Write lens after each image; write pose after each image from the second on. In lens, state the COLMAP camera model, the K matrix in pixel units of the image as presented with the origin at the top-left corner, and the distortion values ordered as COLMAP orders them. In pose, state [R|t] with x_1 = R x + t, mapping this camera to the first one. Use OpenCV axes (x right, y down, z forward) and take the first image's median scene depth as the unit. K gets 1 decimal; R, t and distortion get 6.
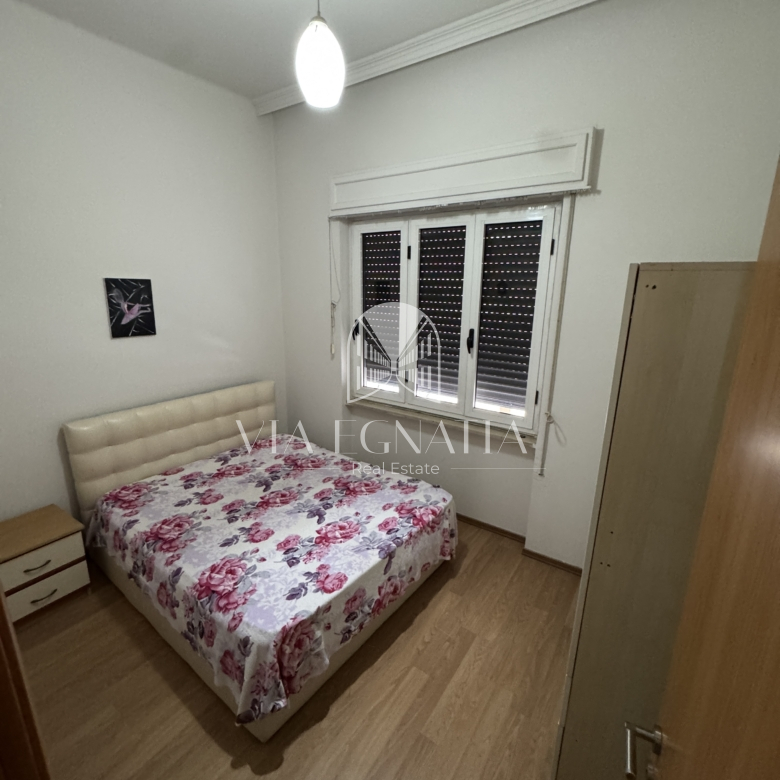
lens RADIAL K [[416.3, 0, 390.0], [0, 416.3, 390.0], [0, 0, 1]] dist [-0.005904, -0.000408]
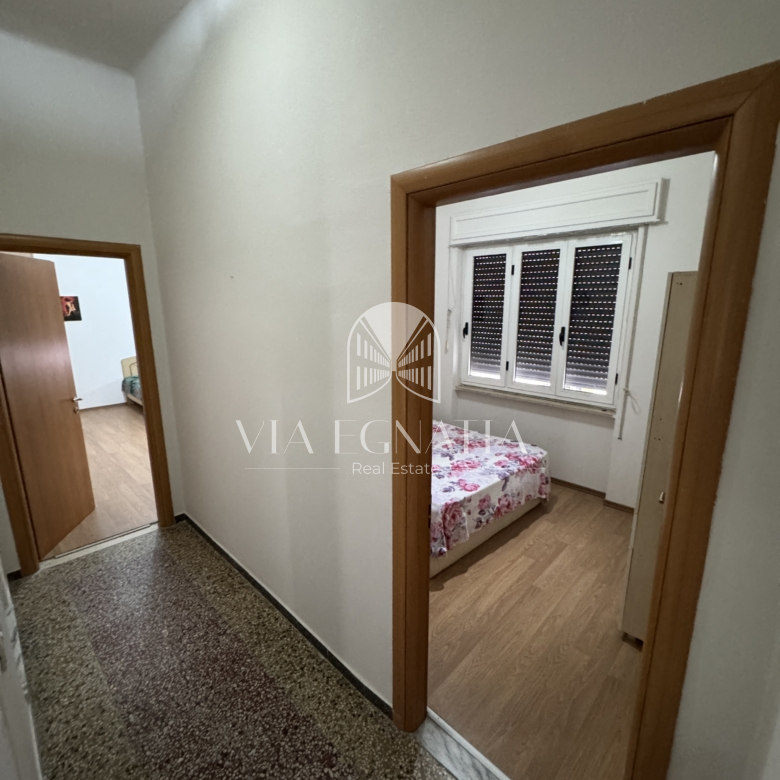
lens RADIAL K [[416.3, 0, 390.0], [0, 416.3, 390.0], [0, 0, 1]] dist [-0.005904, -0.000408]
pose [[0.987035, 0.022729, -0.158885, -0.143768], [-0.029515, 0.998744, -0.040483, 0.134282], [0.157765, 0.044647, 0.986467, -0.405079]]
